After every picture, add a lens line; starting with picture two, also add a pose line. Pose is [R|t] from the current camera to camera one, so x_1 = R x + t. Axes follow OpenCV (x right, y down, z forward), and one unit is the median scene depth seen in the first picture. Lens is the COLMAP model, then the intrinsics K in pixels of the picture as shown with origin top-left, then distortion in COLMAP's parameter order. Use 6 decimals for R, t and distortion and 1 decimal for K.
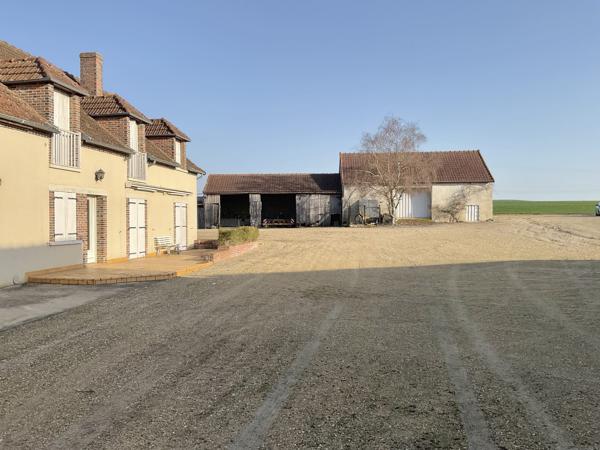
lens RADIAL K [[494.3, 0, 297.1], [0, 494.3, 226.2], [0, 0, 1]] dist [0.088952, -0.176402]
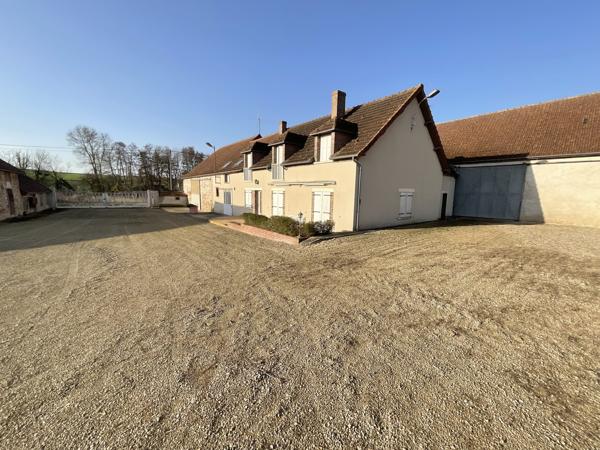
lens RADIAL K [[242.2, 0, 301.2], [0, 242.2, 224.6], [0, 0, 1]] dist [-0.000728, 0.000254]
pose [[-0.692501, 0.088380, -0.715983, 0.218222], [-0.025021, 0.988928, 0.146273, -0.060215], [0.720983, 0.119209, -0.682622, 1.551810]]
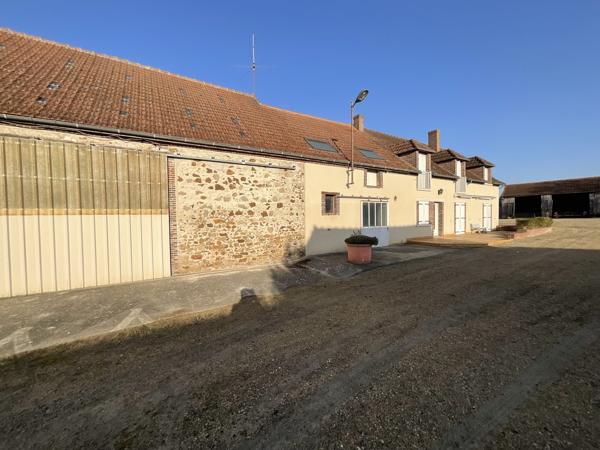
lens RADIAL K [[242.2, 0, 301.2], [0, 242.2, 224.6], [0, 0, 1]] dist [-0.000728, 0.000254]
pose [[0.646229, 0.014501, -0.763006, -0.014289], [0.006290, 0.999684, 0.024326, 0.001480], [0.763118, -0.020519, 0.645934, -0.034566]]
